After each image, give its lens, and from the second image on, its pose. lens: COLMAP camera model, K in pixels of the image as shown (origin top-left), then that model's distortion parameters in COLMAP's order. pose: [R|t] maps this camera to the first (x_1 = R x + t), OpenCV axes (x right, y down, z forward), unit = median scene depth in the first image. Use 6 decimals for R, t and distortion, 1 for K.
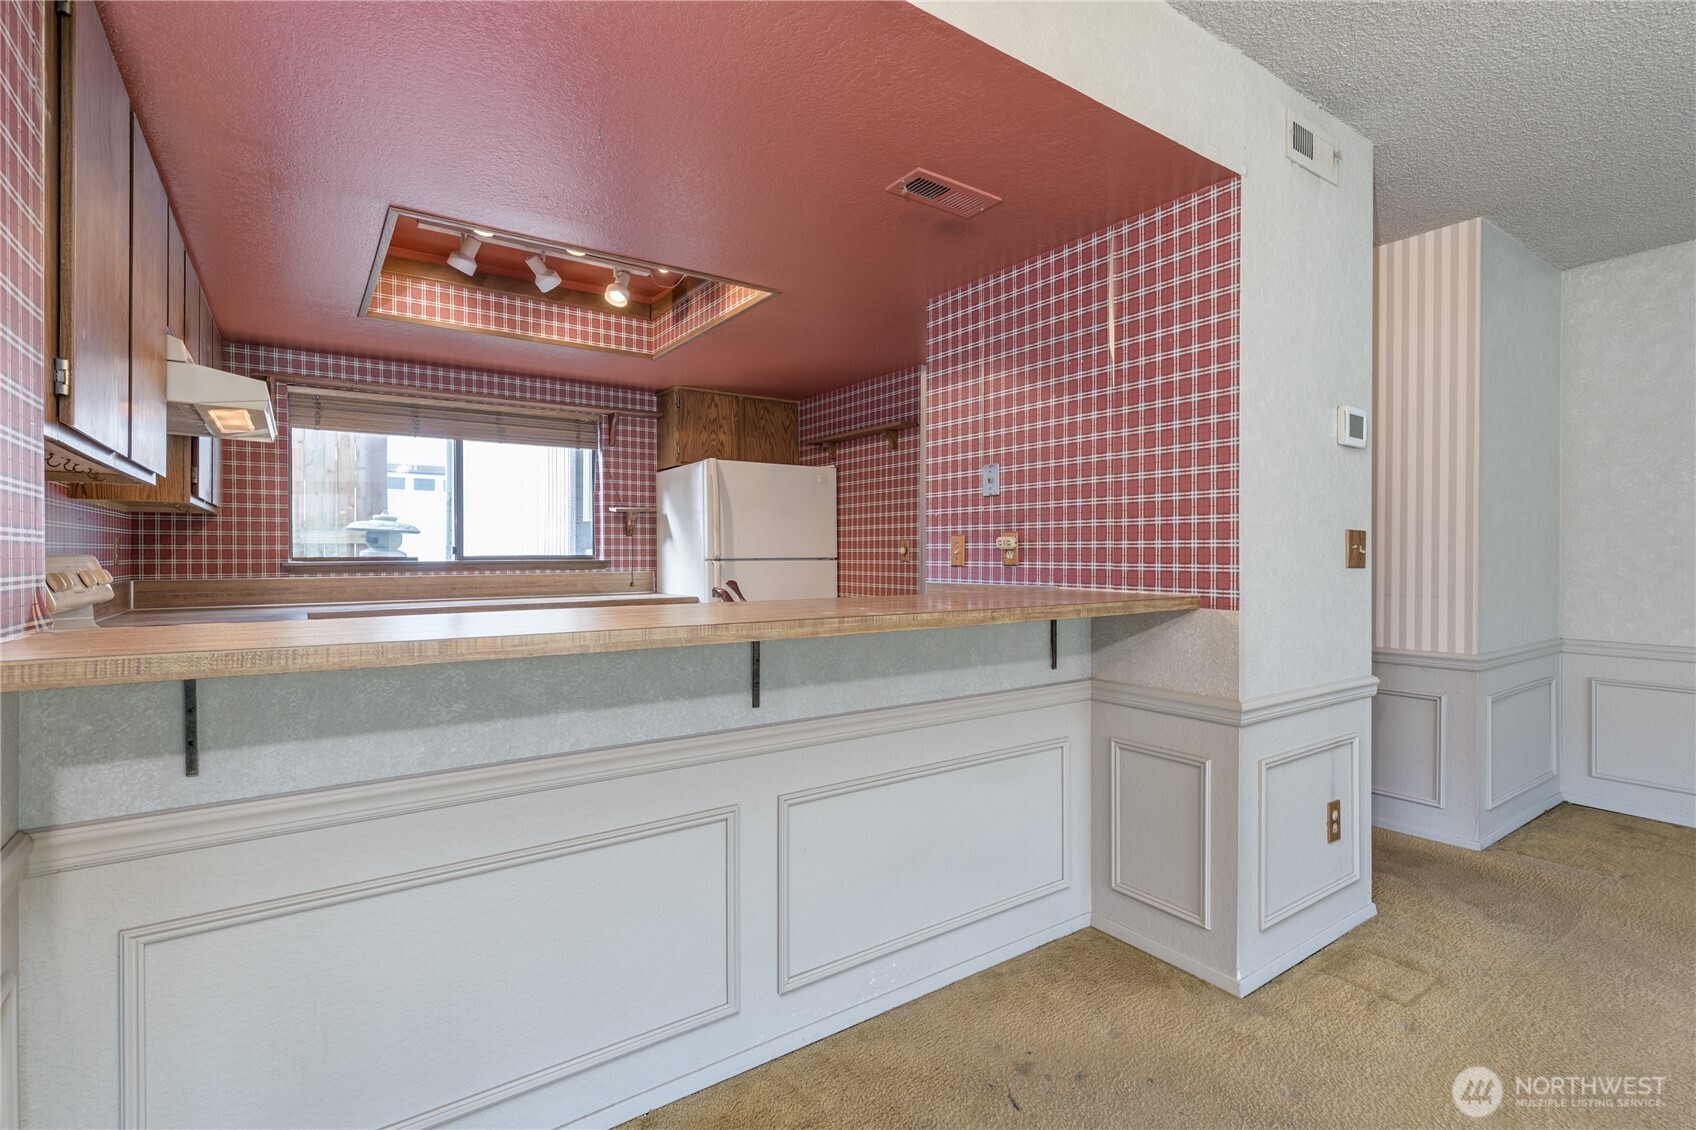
lens RADIAL K [[741.9, 0, 853.1], [0, 741.9, 556.8], [0, 0, 1]] dist [0.002914, -0.000224]
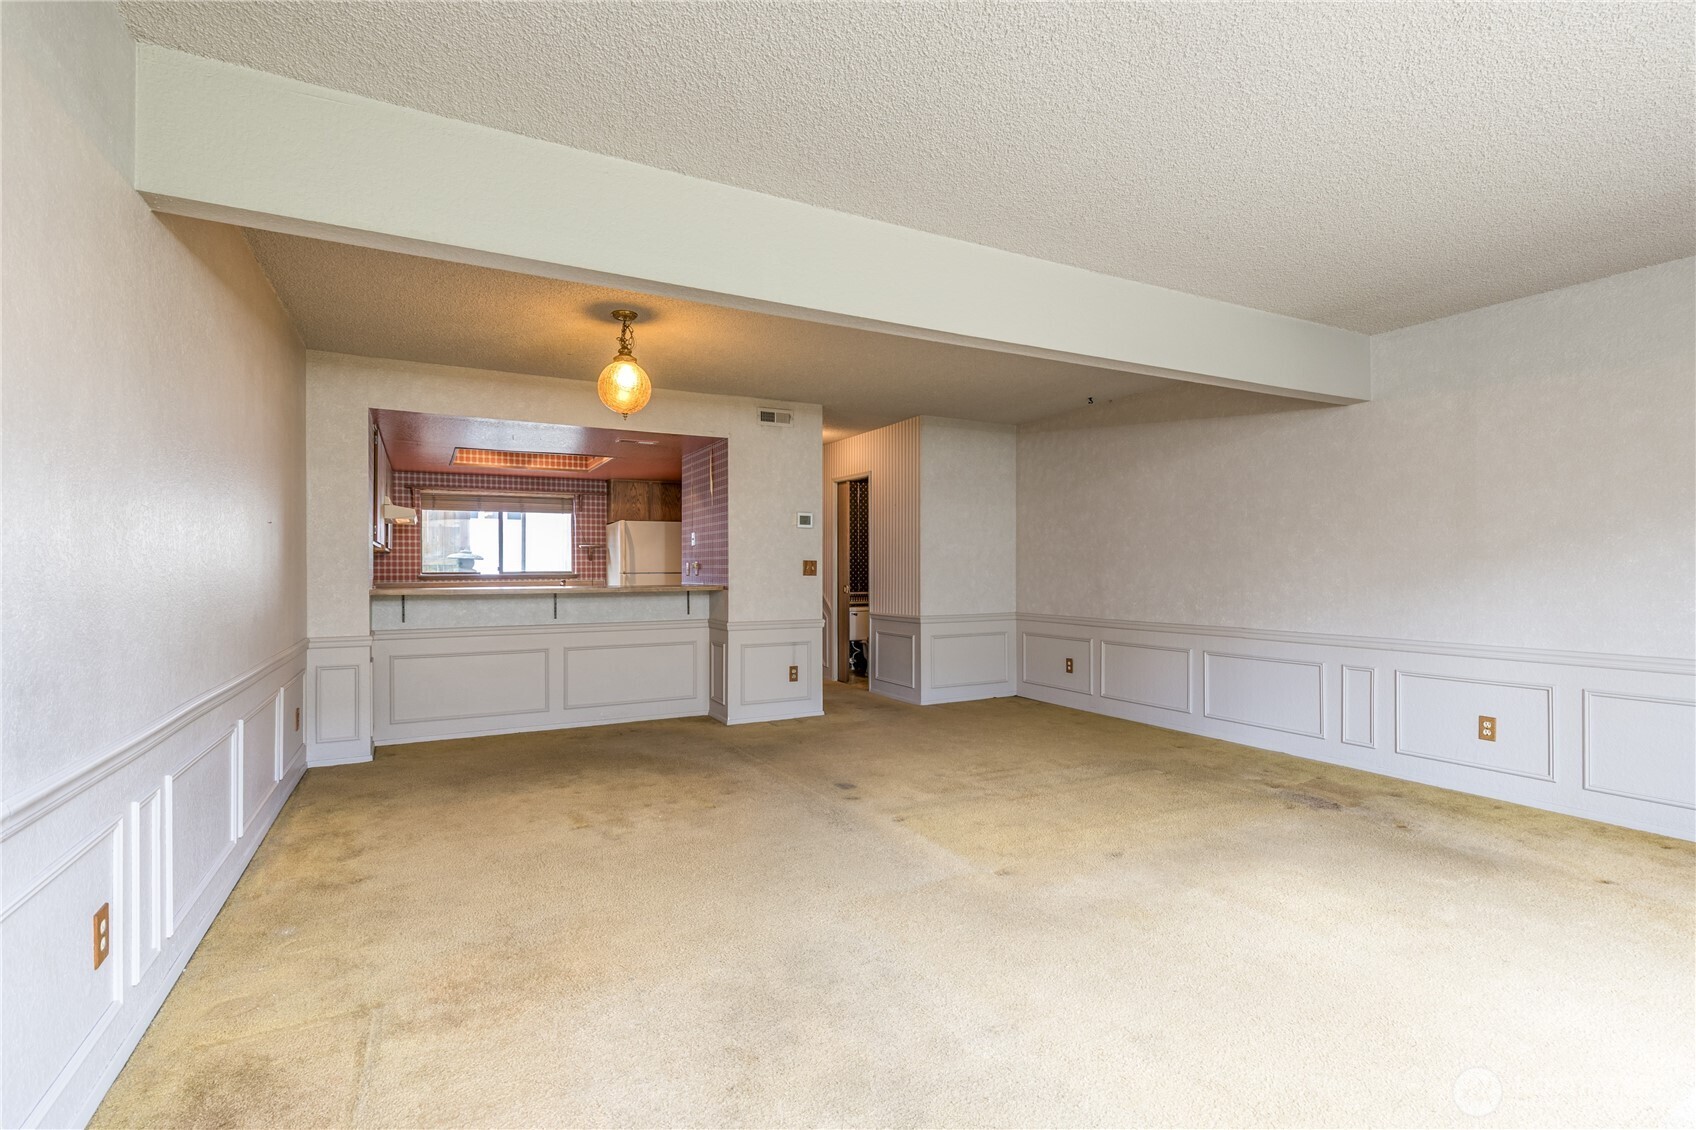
lens RADIAL K [[633.0, 0, 771.1], [0, 633.0, 569.9], [0, 0, 1]] dist [0.001133, 0.000008]
pose [[0.990439, -0.002477, -0.137926, 0.356593], [0.002056, 0.999993, -0.003190, 0.000842], [0.137933, 0.002876, 0.990437, -0.484735]]
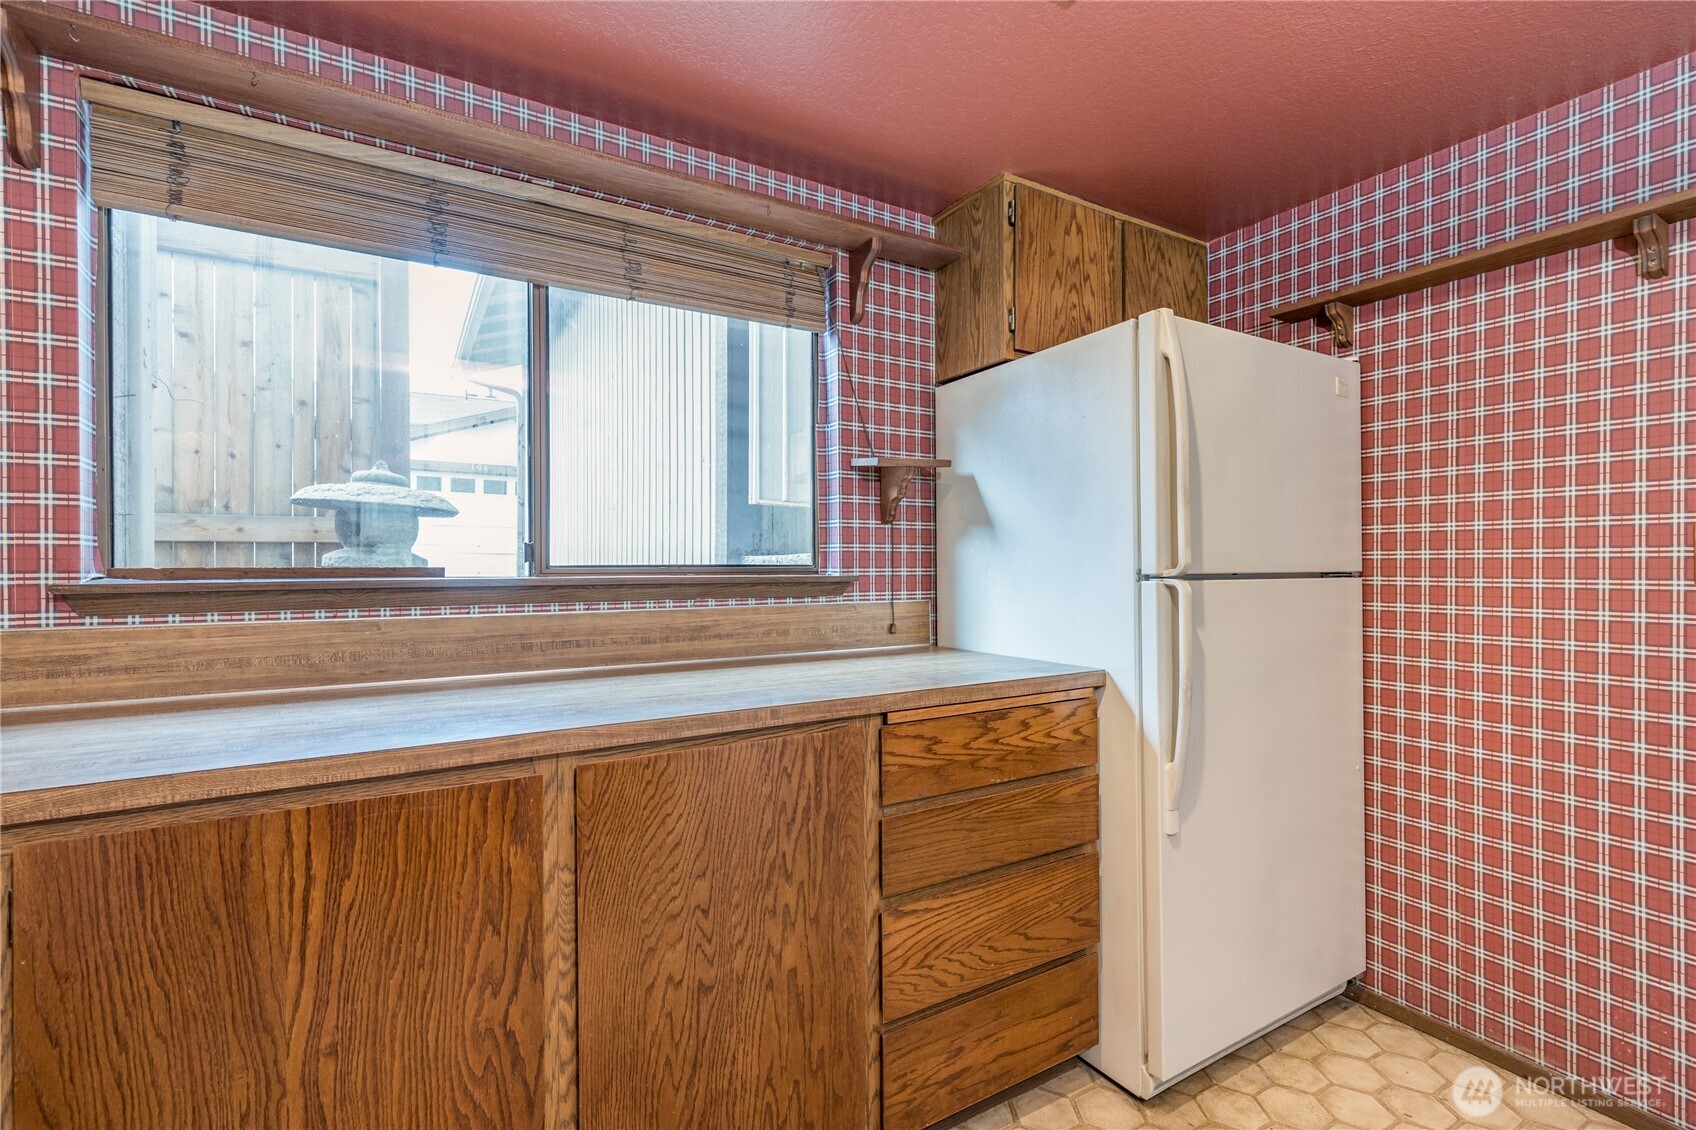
lens RADIAL K [[767.4, 0, 813.3], [0, 767.4, 574.1], [0, 0, 1]] dist [0.002305, -0.000281]
pose [[0.990803, 0.002625, -0.135290, -0.287065], [-0.001829, 0.999980, 0.006009, 0.000661], [0.135303, -0.005706, 0.990788, 0.533259]]
